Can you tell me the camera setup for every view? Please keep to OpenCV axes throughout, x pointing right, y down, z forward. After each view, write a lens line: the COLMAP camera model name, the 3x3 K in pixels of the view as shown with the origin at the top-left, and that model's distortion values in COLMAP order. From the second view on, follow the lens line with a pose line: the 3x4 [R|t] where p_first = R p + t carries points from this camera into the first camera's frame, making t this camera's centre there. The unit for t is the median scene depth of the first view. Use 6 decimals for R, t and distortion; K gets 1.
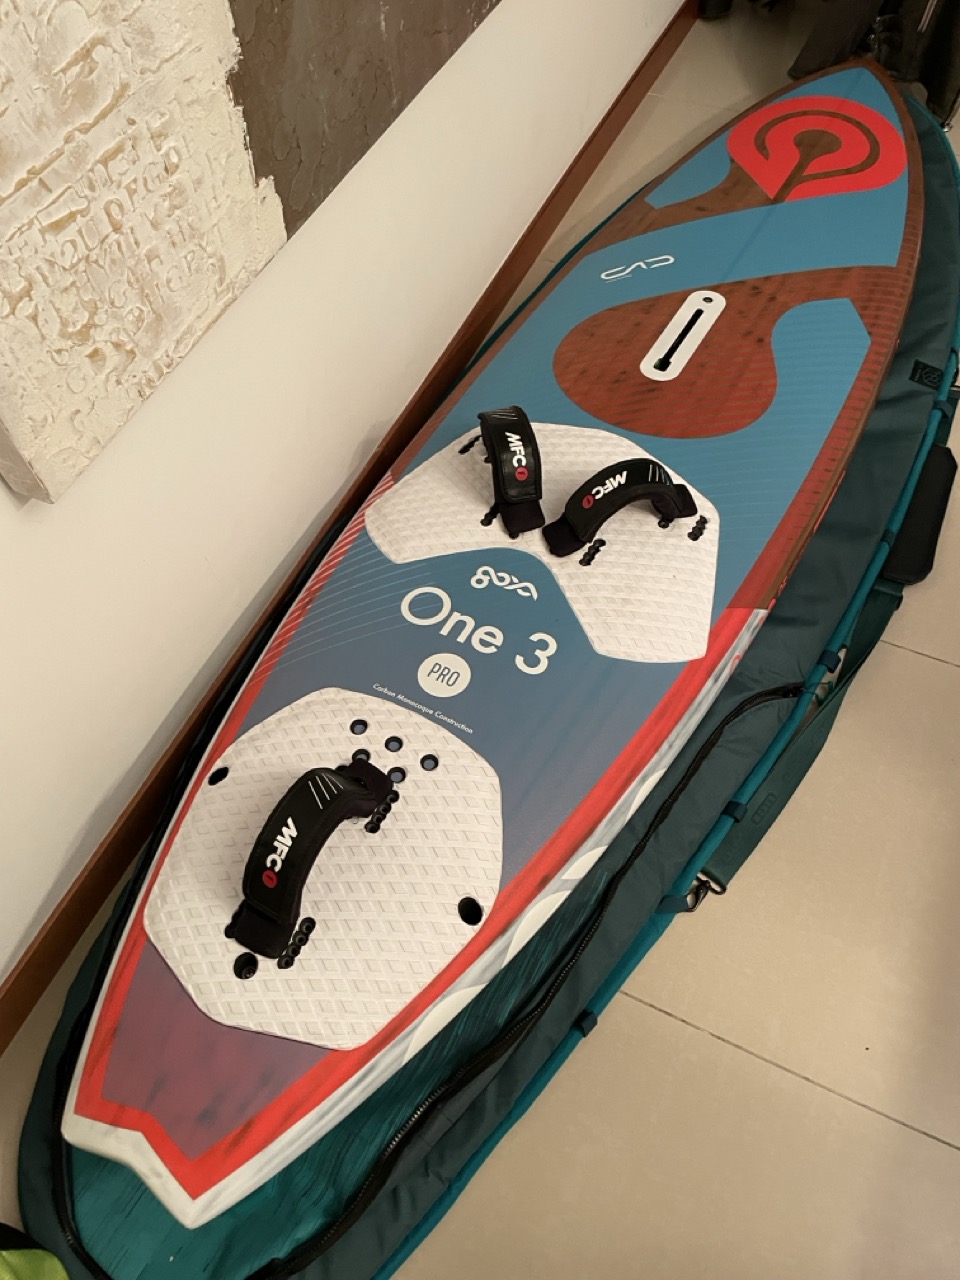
lens RADIAL K [[945.2, 0, 514.6], [0, 945.2, 615.8], [0, 0, 1]] dist [0.089182, -0.129635]
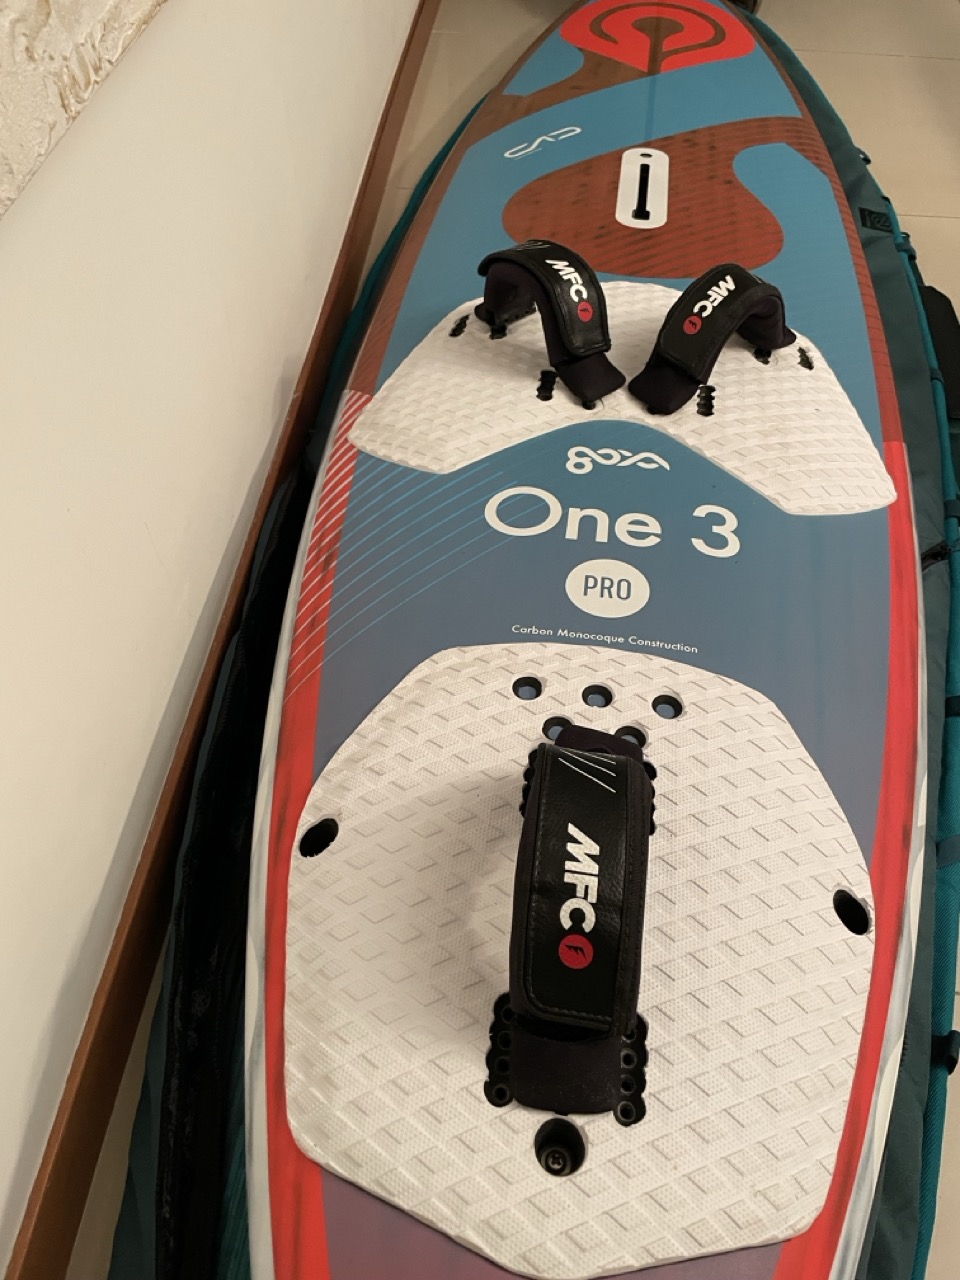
lens RADIAL K [[945.2, 0, 514.6], [0, 945.2, 615.8], [0, 0, 1]] dist [0.089182, -0.129635]
pose [[0.935575, -0.240275, 0.258782, -0.280217], [0.265196, 0.961961, -0.065597, 0.098239], [-0.233177, 0.129999, 0.963706, 0.378024]]
